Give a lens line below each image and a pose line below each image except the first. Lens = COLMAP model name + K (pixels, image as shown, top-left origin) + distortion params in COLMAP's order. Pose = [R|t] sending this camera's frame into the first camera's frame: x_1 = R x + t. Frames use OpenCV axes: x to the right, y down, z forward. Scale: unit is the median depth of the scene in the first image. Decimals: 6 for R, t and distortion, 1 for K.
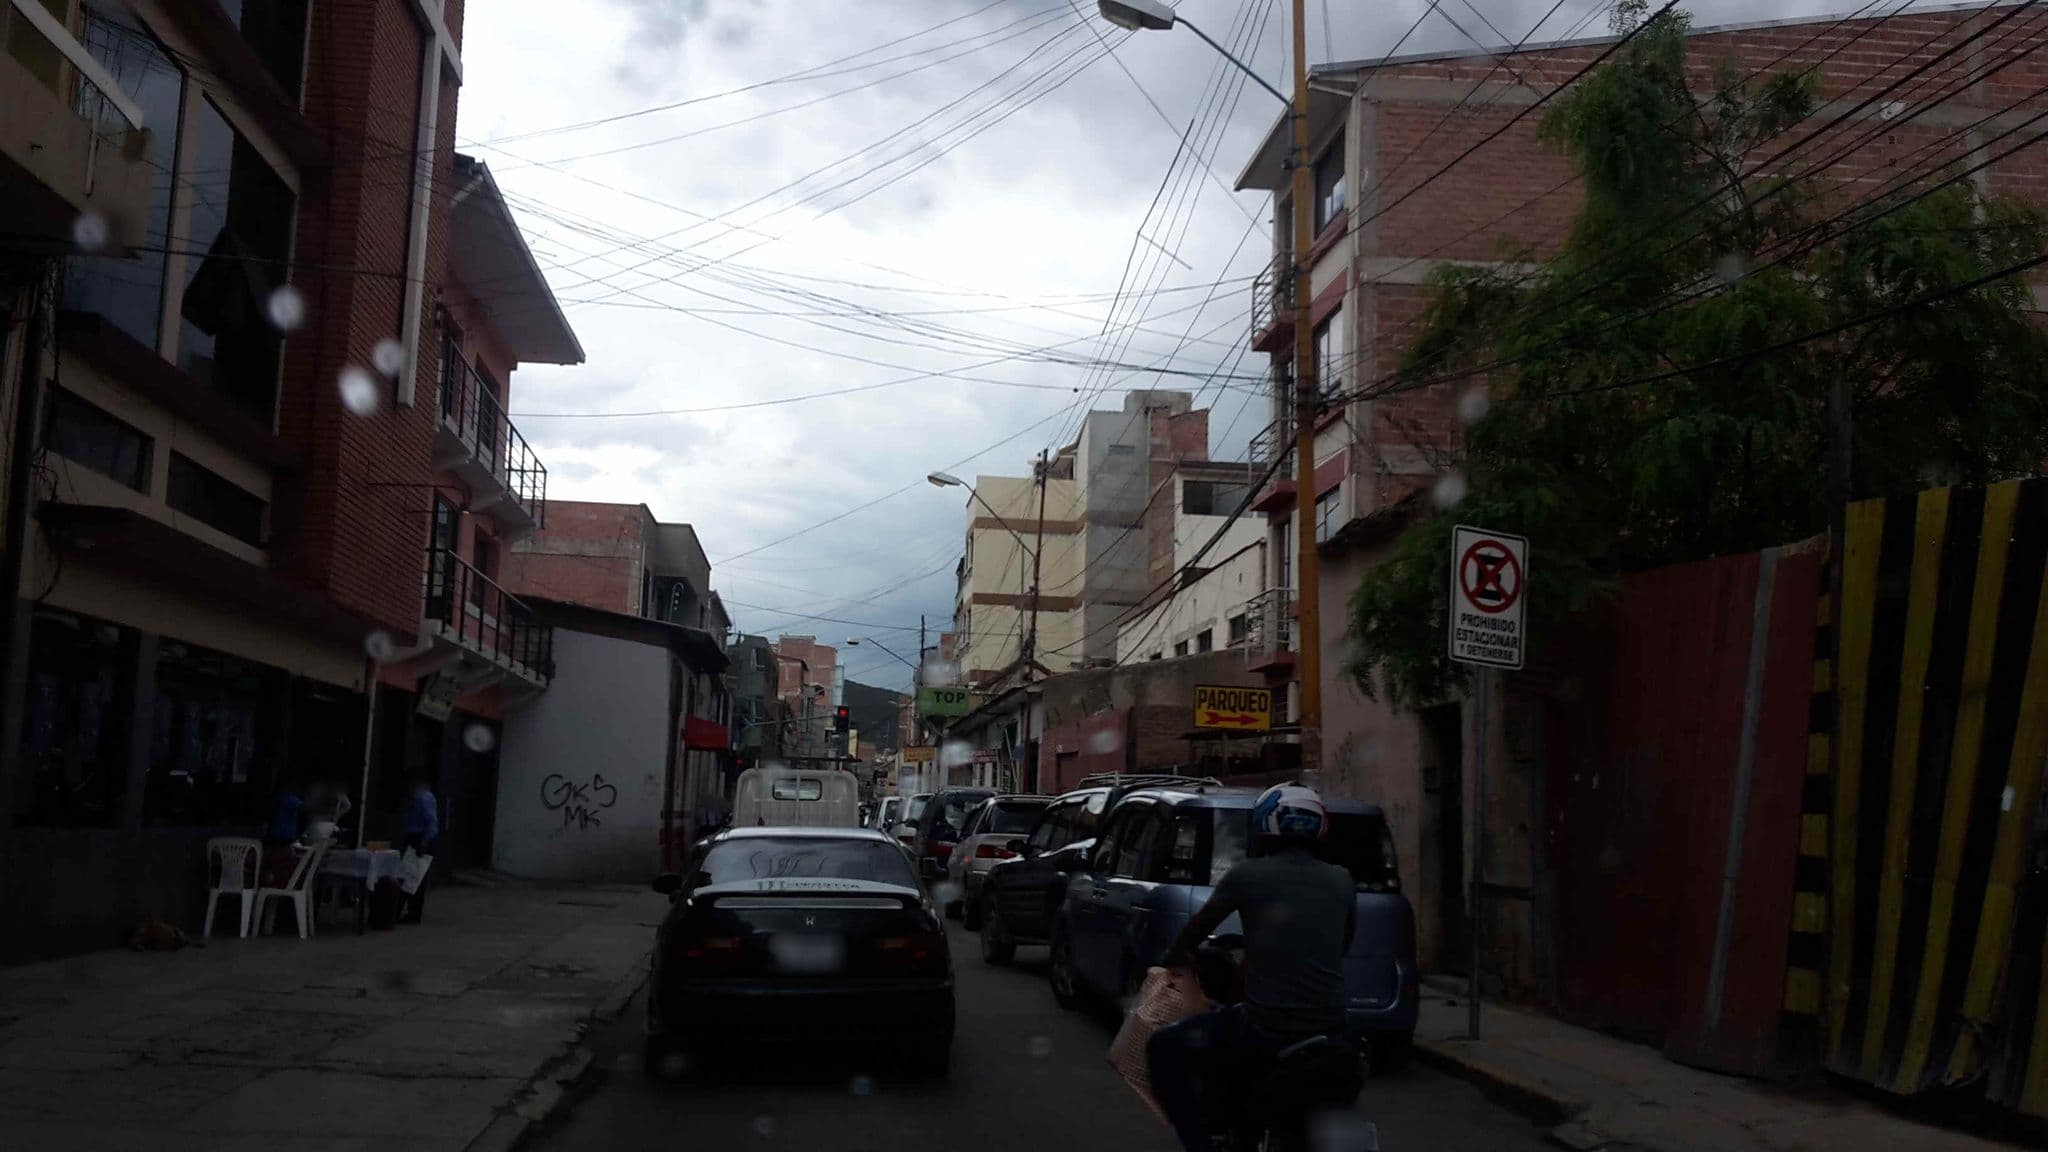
lens RADIAL K [[1938.1, 0, 1024.0], [0, 1938.1, 576.0], [0, 0, 1]] dist [-0.004926, -0.018797]
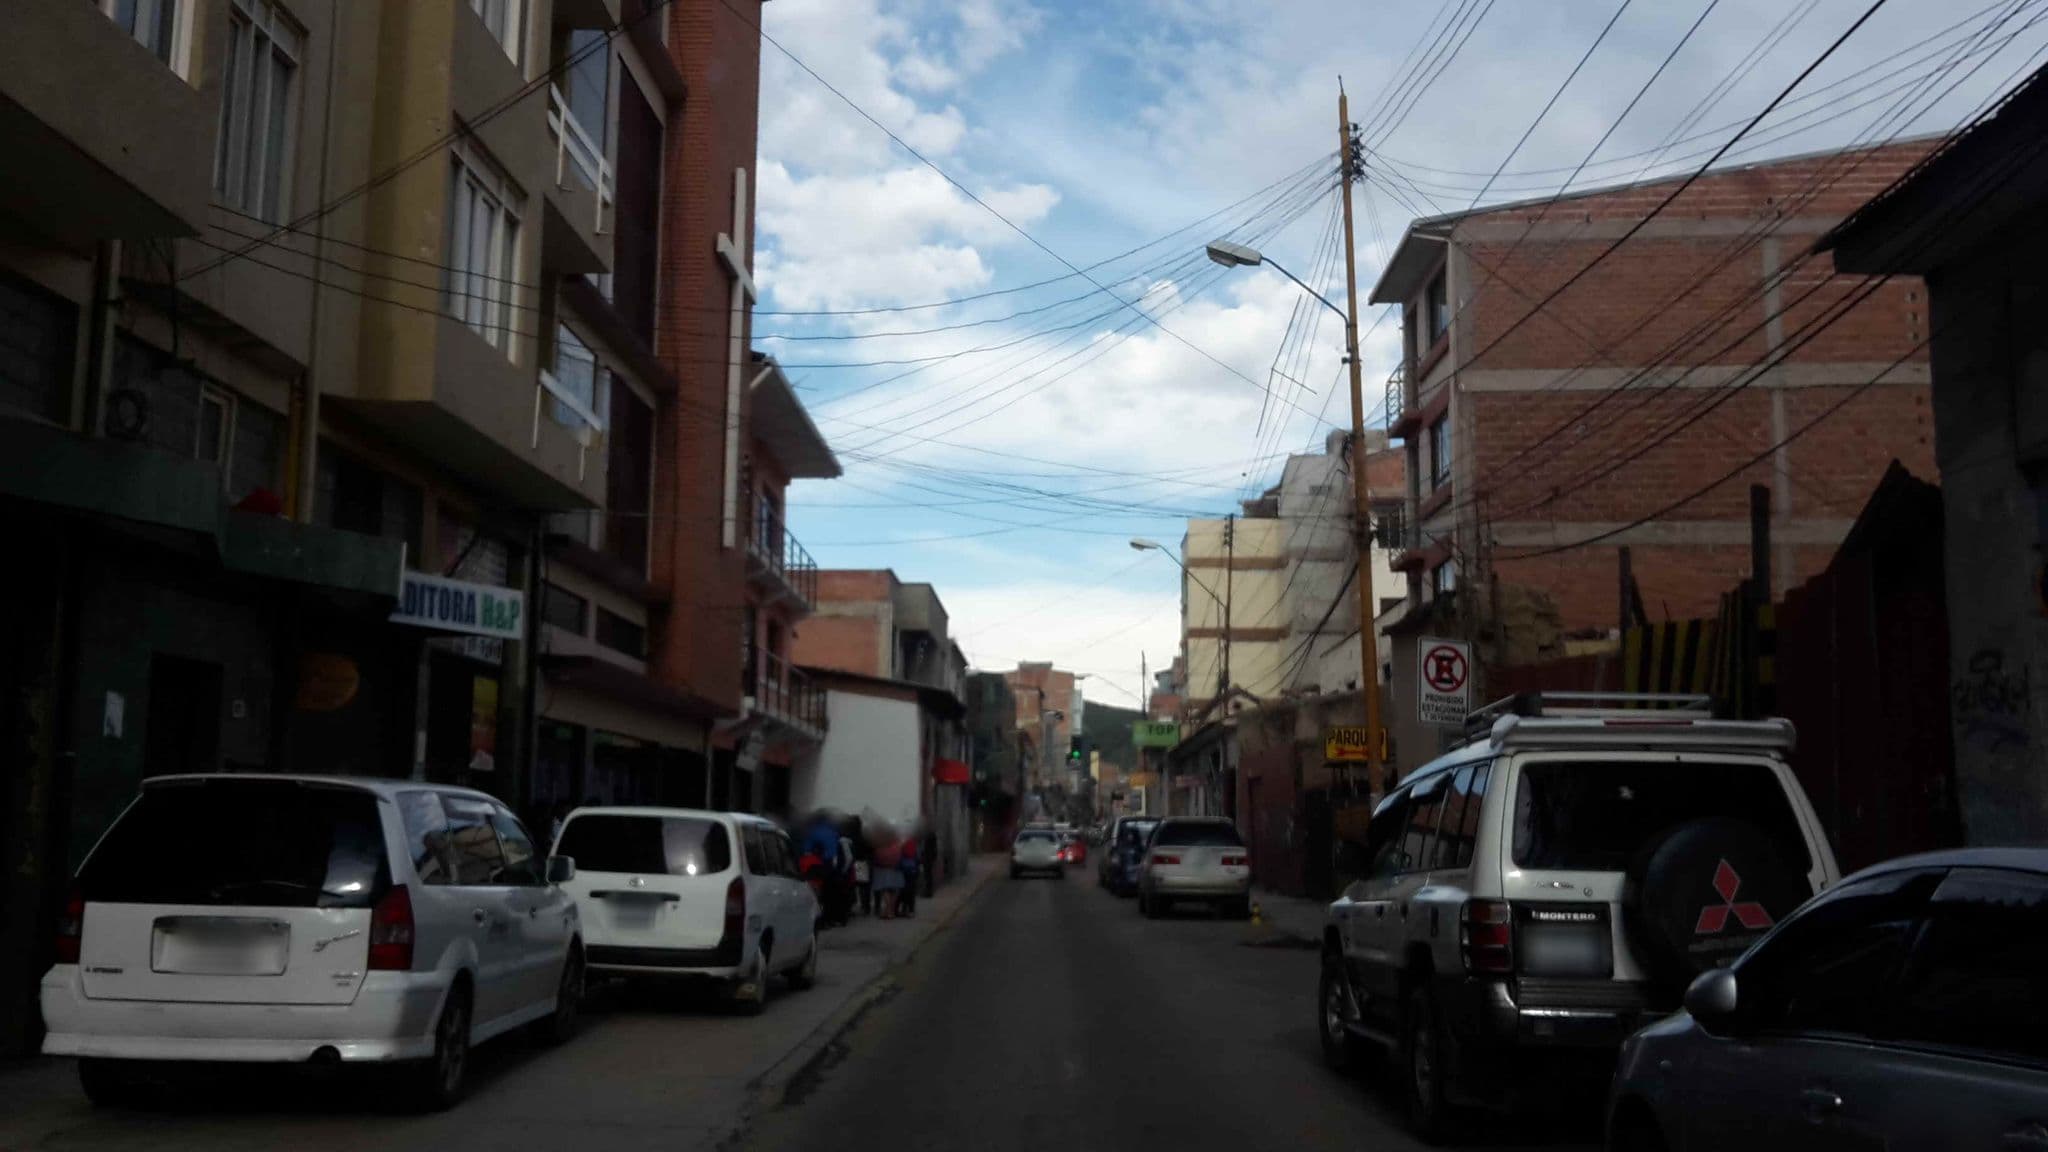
lens RADIAL K [[1938.1, 0, 1024.0], [0, 1938.1, 576.0], [0, 0, 1]] dist [-0.004926, -0.018797]
pose [[0.991788, -0.042410, -0.120658, 0.040650], [0.041121, 0.999068, -0.013157, -0.028807], [0.121104, 0.008087, 0.992607, -0.249493]]
